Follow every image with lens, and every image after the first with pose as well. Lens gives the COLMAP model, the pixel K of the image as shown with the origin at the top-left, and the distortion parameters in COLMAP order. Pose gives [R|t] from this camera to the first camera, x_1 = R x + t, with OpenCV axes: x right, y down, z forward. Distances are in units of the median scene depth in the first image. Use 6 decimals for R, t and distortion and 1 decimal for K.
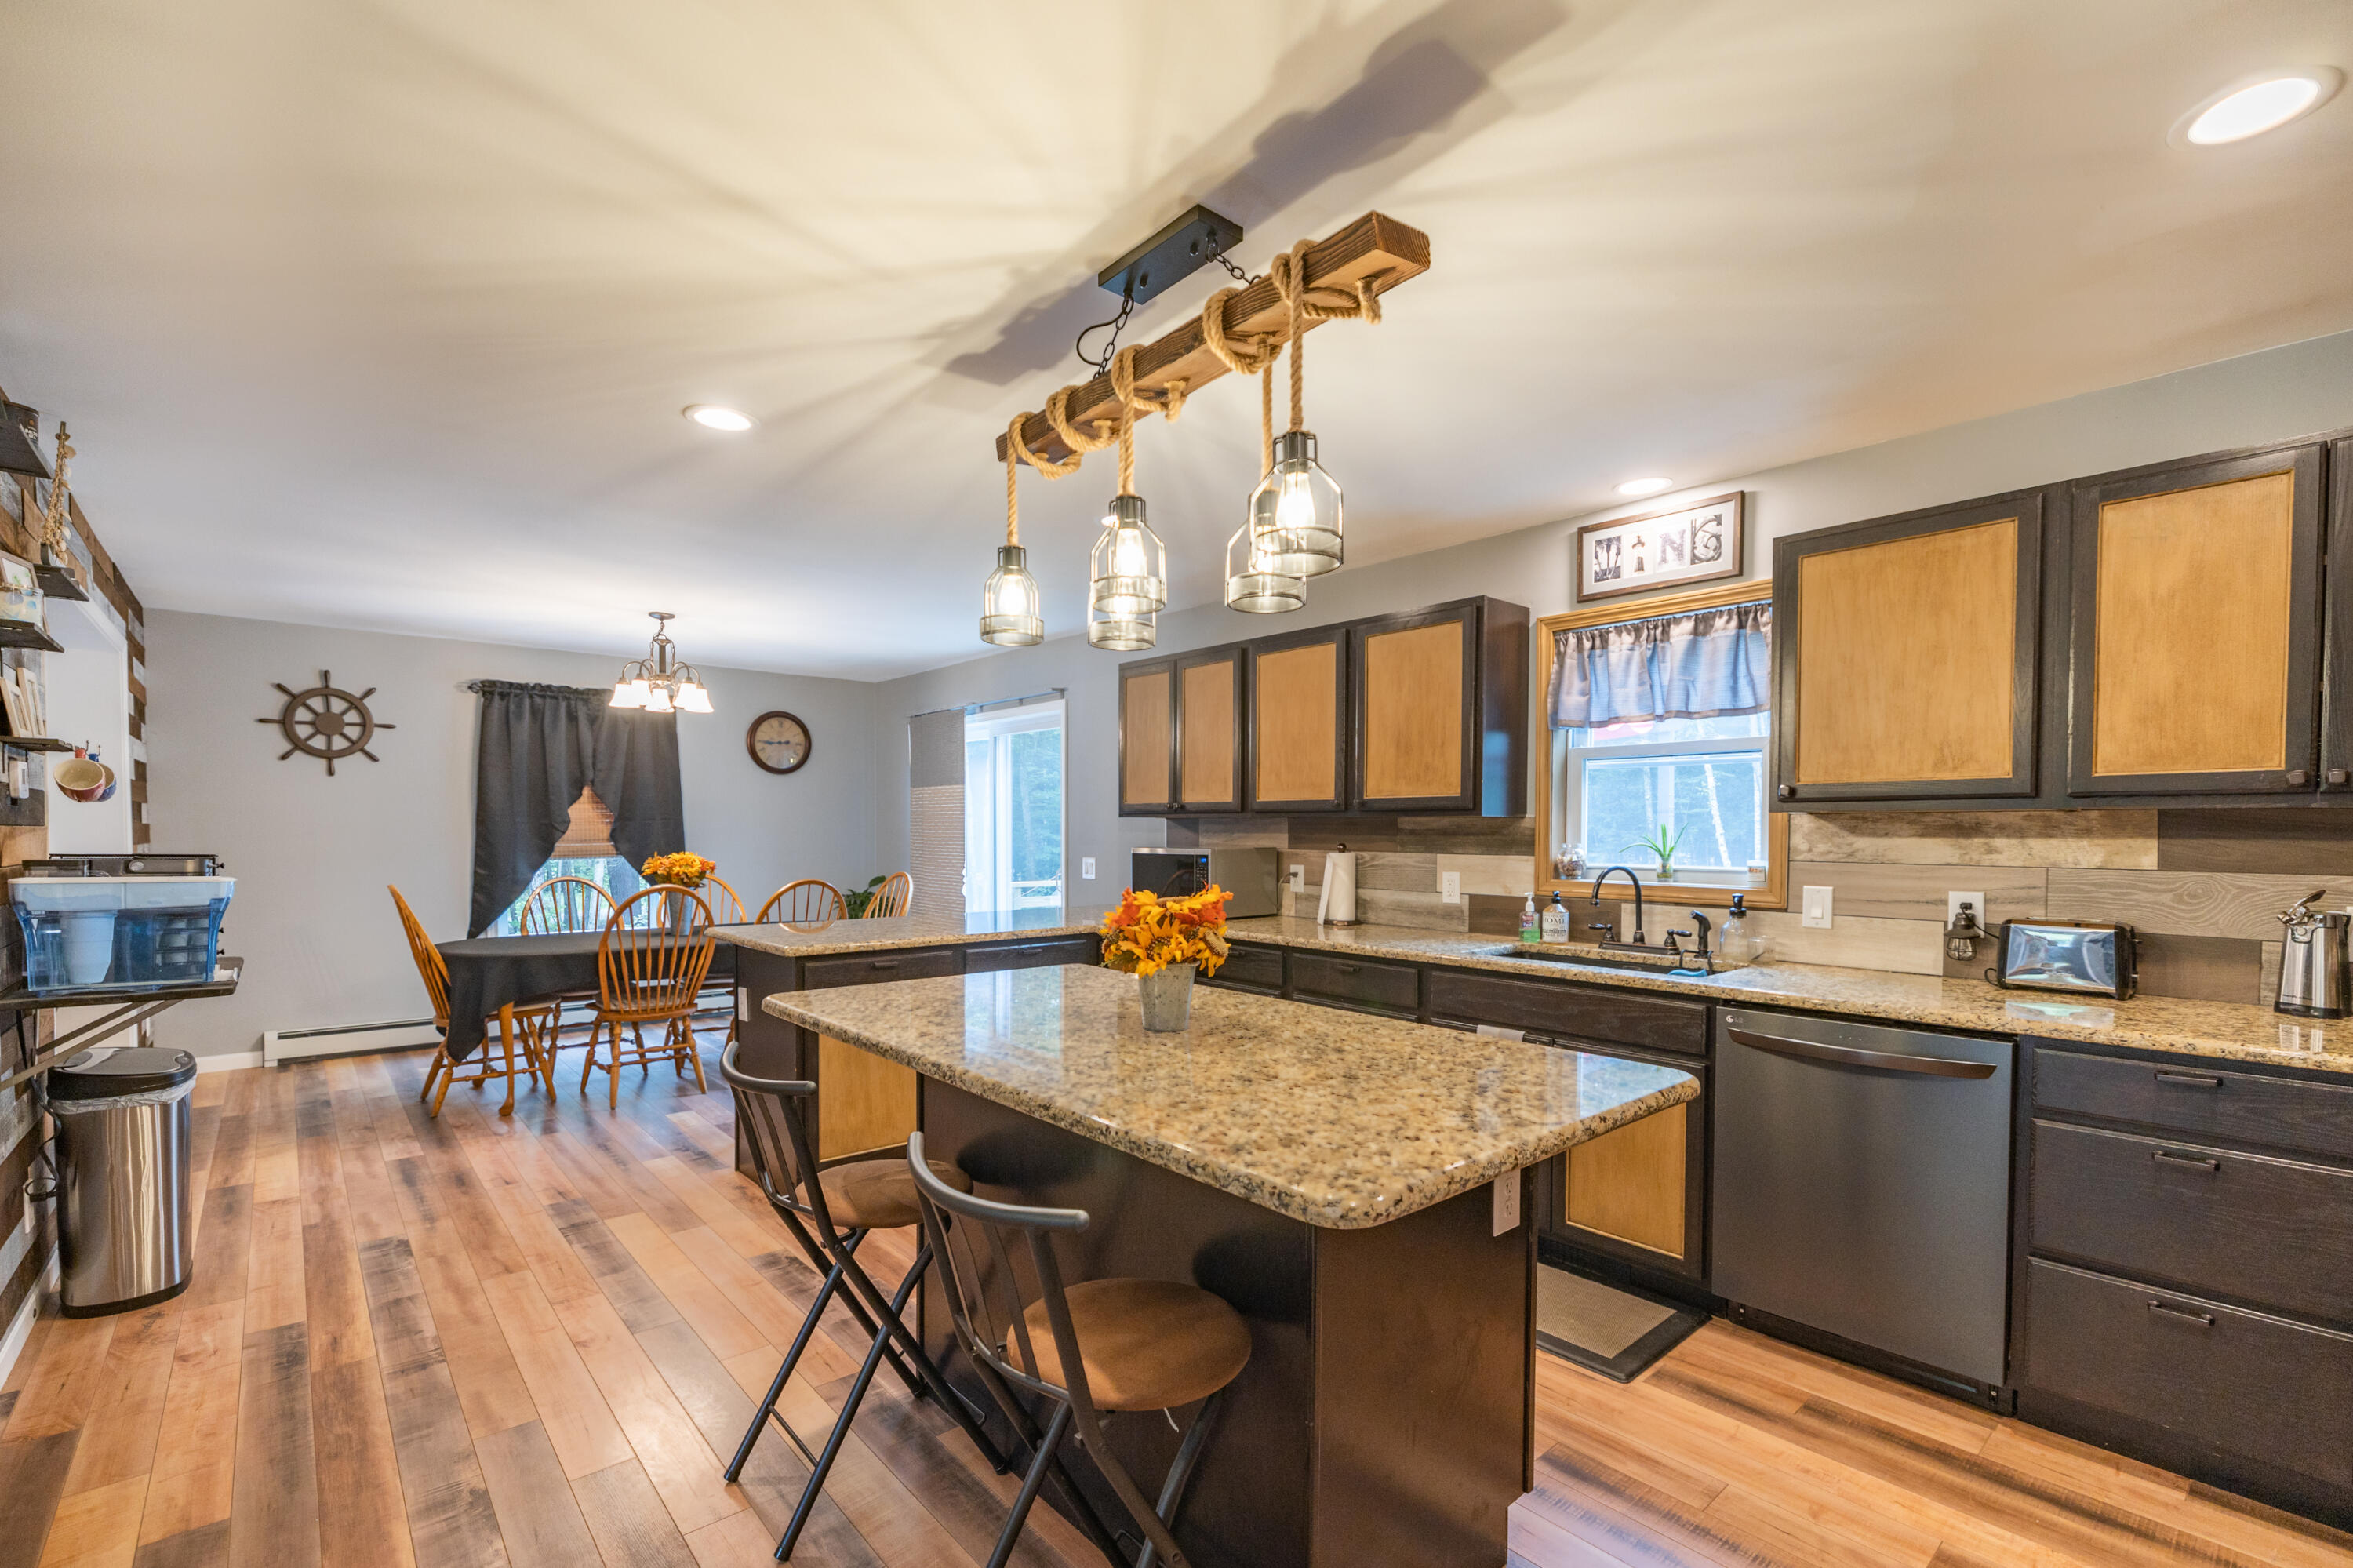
lens RADIAL K [[1032.1, 0, 1202.0], [0, 1032.1, 868.8], [0, 0, 1]] dist [0.002543, -0.000569]
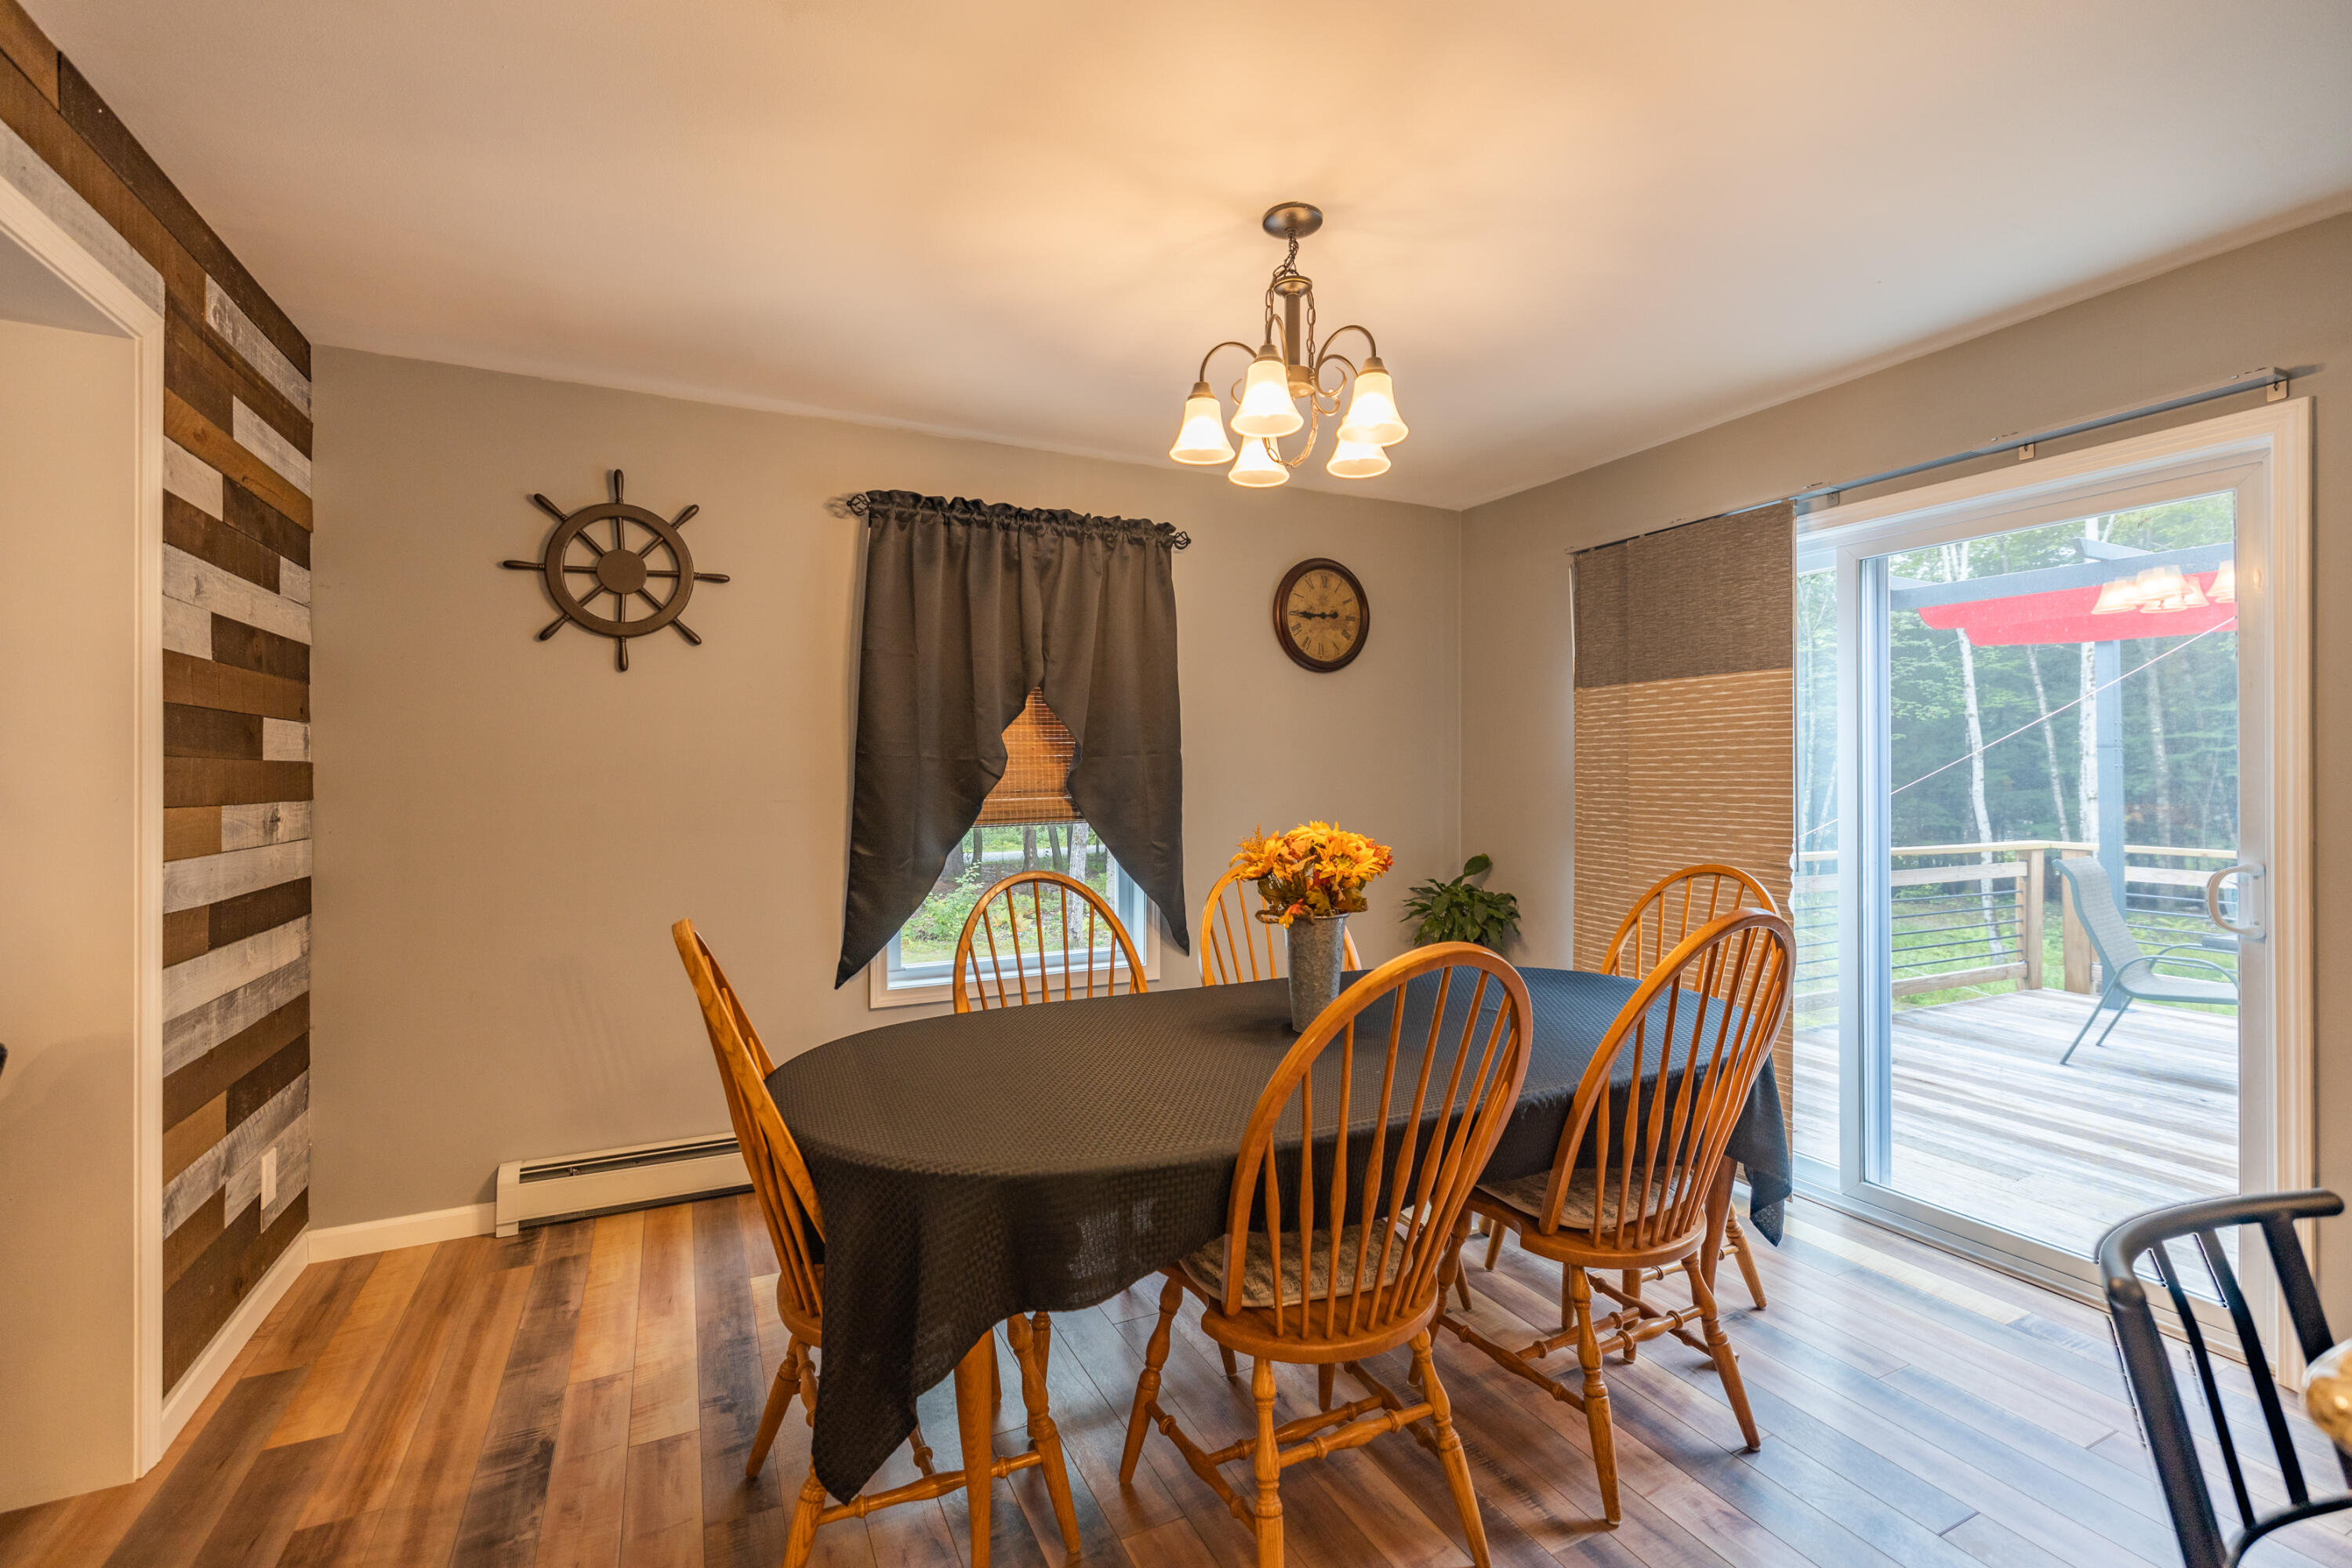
lens RADIAL K [[1031.6, 0, 1176.2], [0, 1031.6, 778.2], [0, 0, 1]] dist [0.002543, -0.000569]
pose [[0.961439, -0.005697, -0.274960, -0.416215], [-0.004481, 0.999328, -0.036375, -0.017204], [0.274982, 0.036205, 0.960767, 0.560039]]
